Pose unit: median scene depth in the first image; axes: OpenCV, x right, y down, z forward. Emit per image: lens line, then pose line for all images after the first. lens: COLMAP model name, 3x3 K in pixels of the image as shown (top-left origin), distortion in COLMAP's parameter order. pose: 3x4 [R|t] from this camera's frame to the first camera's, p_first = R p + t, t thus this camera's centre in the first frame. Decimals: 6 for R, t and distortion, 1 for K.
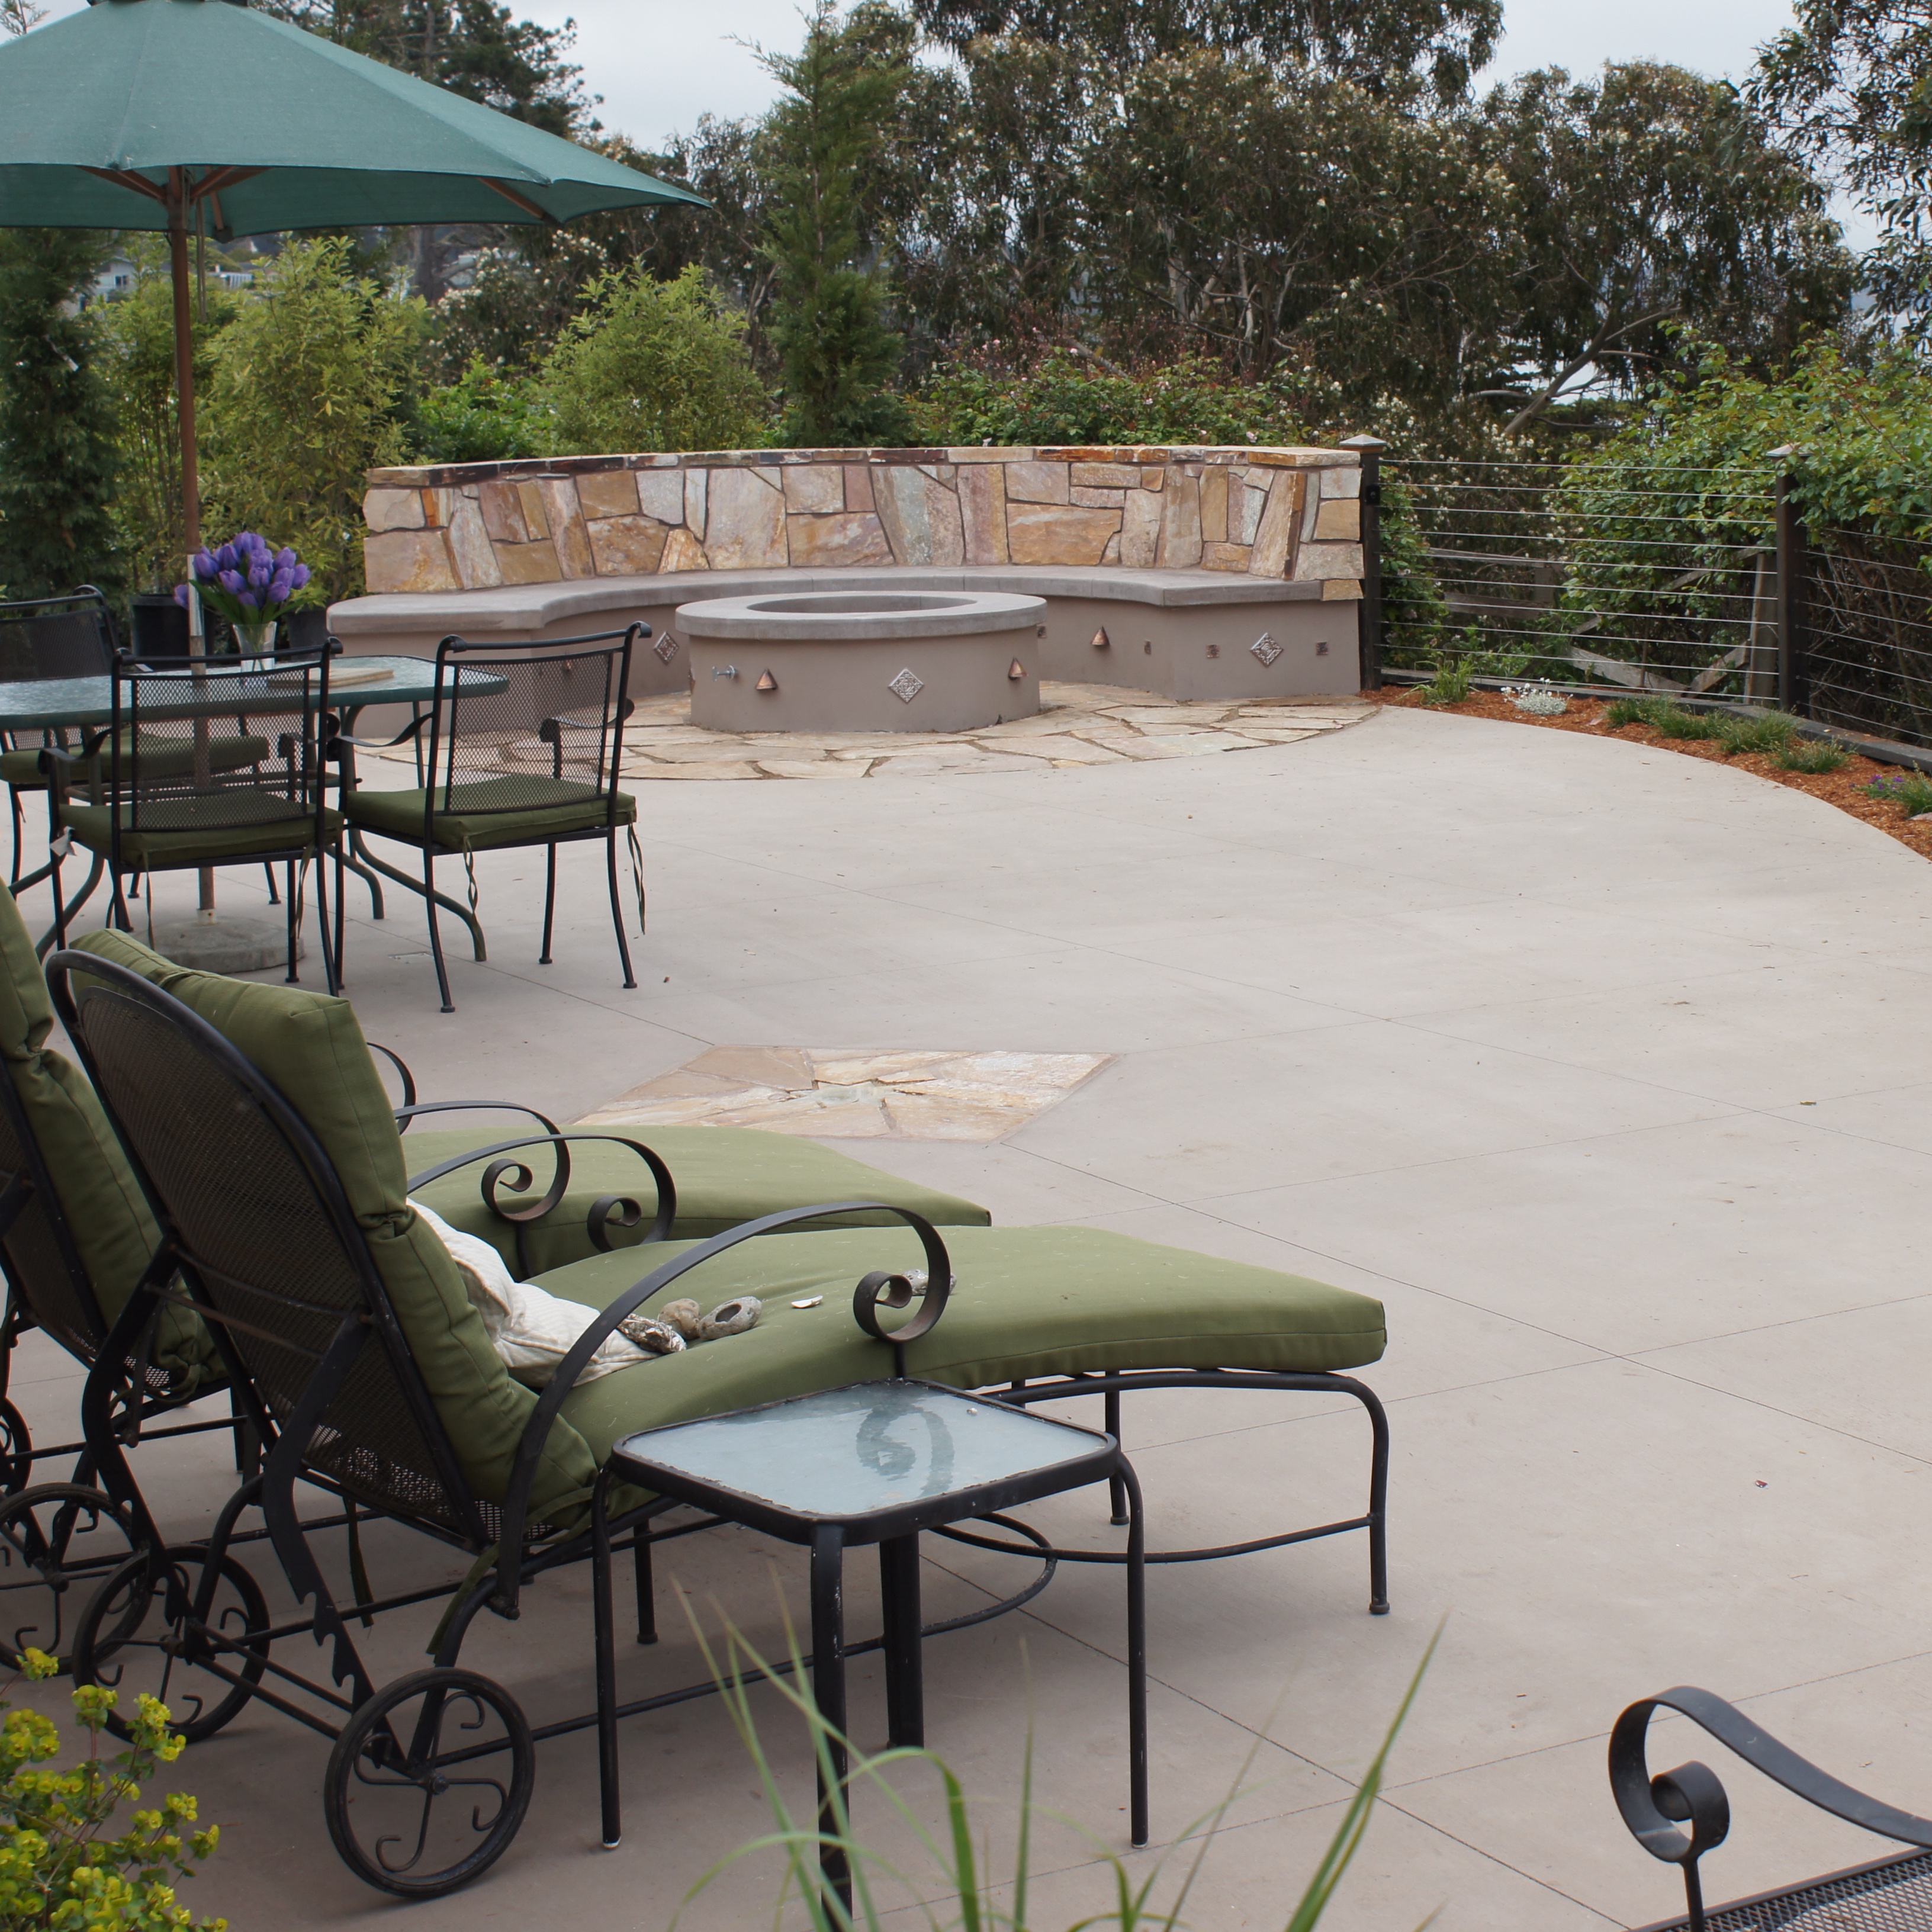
lens RADIAL K [[4473.4, 0, 966.0], [0, 4473.4, 966.0], [0, 0, 1]] dist [-0.467785, -0.153215]
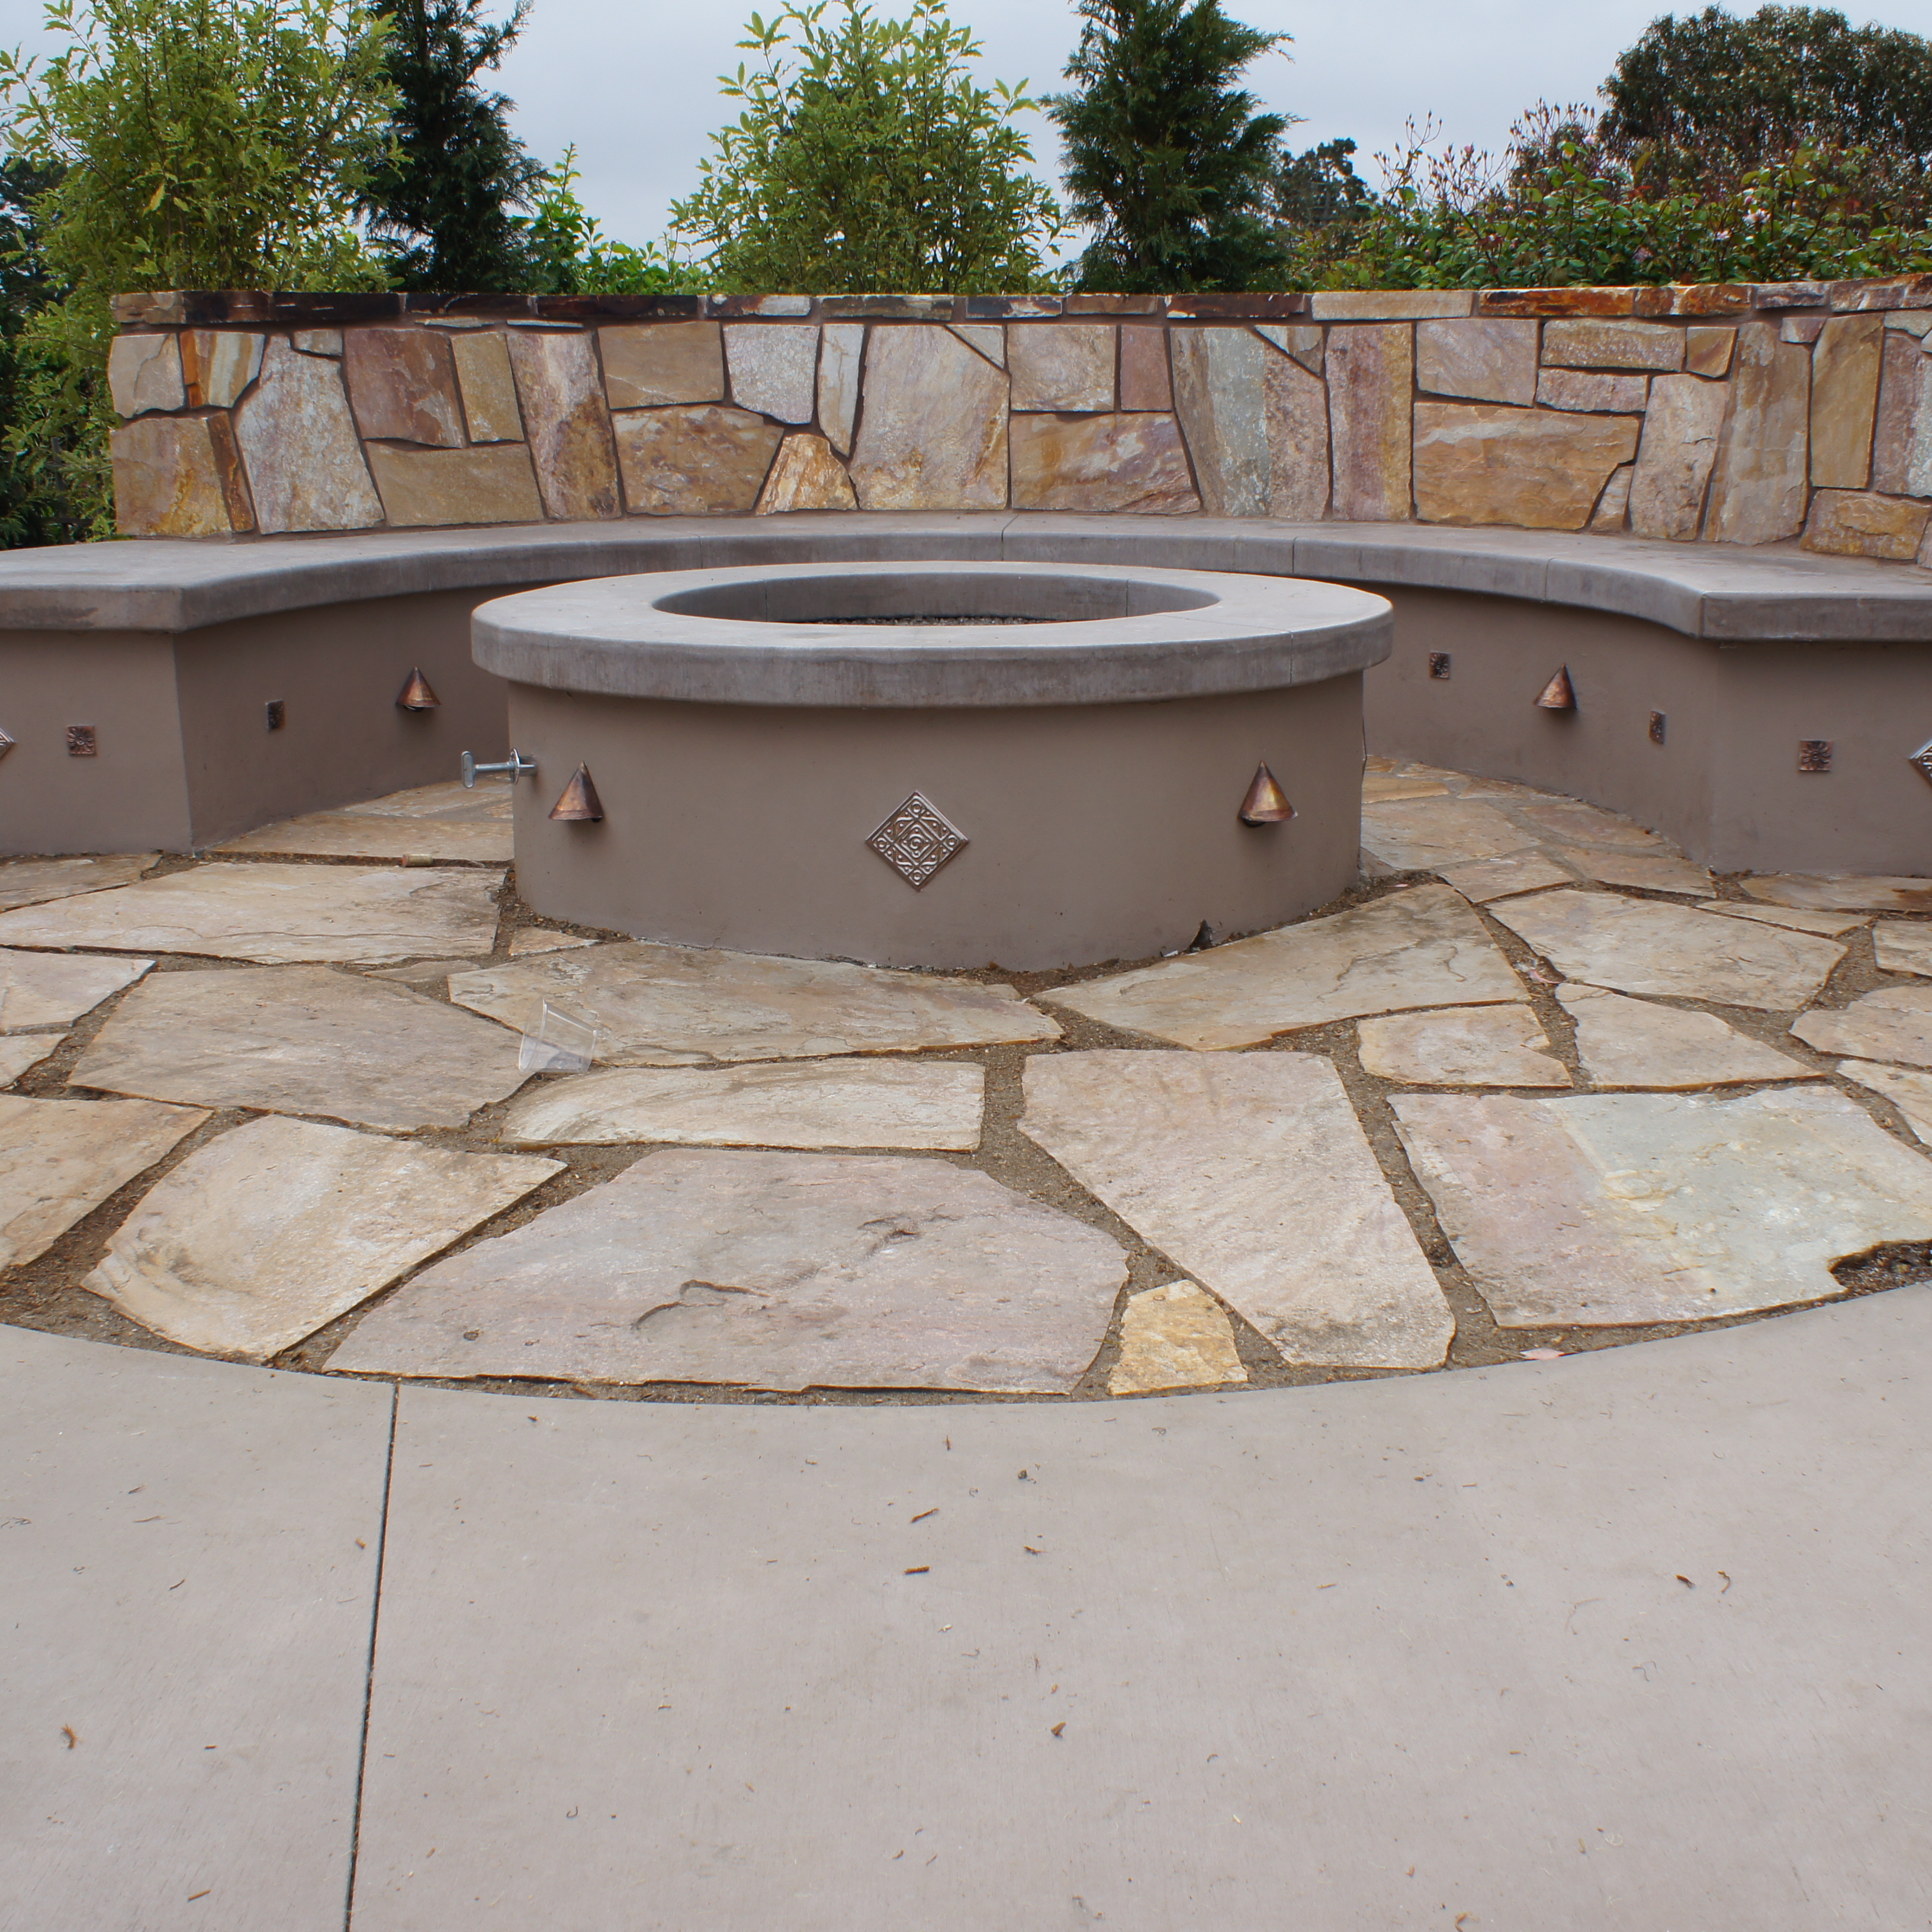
lens RADIAL K [[2161.1, 0, 966.0], [0, 2161.1, 966.0], [0, 0, 1]] dist [-0.205734, 0.197629]
pose [[0.951215, 0.093030, -0.294169, 0.037718], [-0.059562, 0.990892, 0.120768, -0.066390], [0.302725, -0.097355, 0.948092, 0.752369]]
